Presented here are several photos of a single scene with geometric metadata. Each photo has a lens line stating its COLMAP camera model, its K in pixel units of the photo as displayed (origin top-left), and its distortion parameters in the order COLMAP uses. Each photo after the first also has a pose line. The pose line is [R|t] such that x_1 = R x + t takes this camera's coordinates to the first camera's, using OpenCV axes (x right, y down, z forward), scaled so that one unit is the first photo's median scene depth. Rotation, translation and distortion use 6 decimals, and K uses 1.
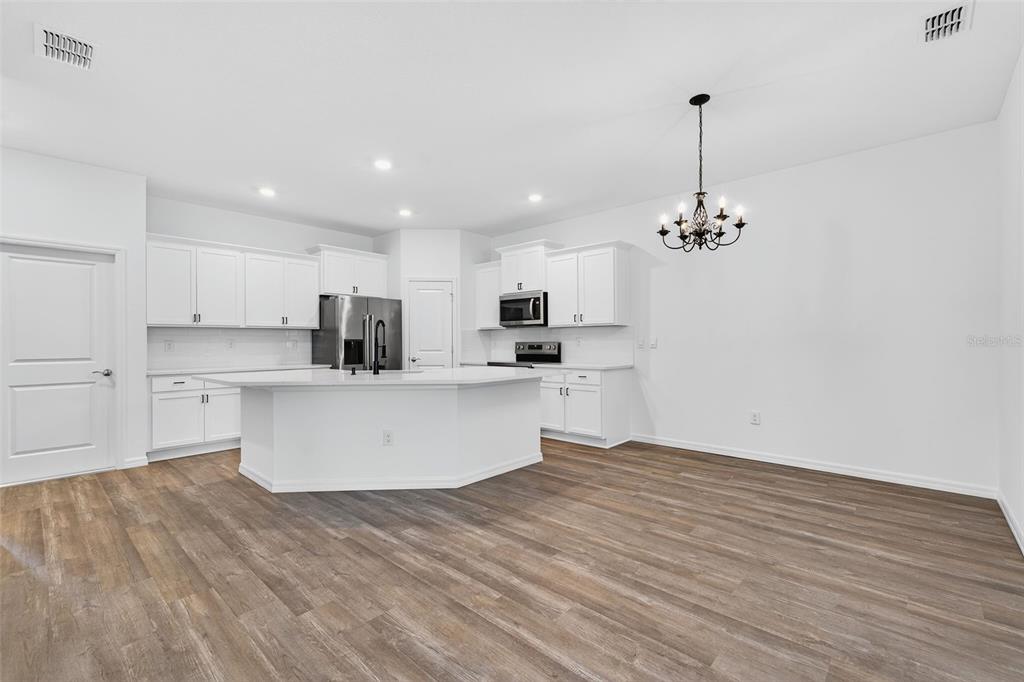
lens RADIAL K [[443.9, 0, 511.7], [0, 443.9, 338.6], [0, 0, 1]] dist [0.004481, -0.000196]
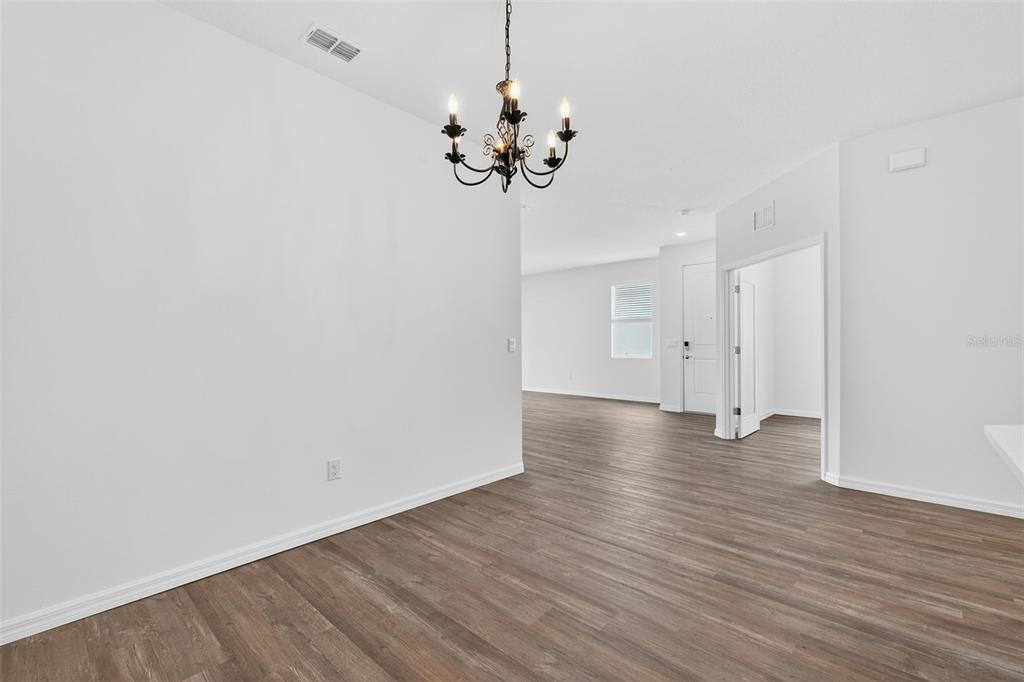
lens RADIAL K [[443.9, 0, 511.3], [0, 443.9, 344.1], [0, 0, 1]] dist [0.004481, -0.000196]
pose [[-0.999968, 0.007926, -0.001272, 0.508748], [0.007925, 0.999968, 0.000837, 0.007158], [0.001279, 0.000827, -0.999999, 1.888422]]
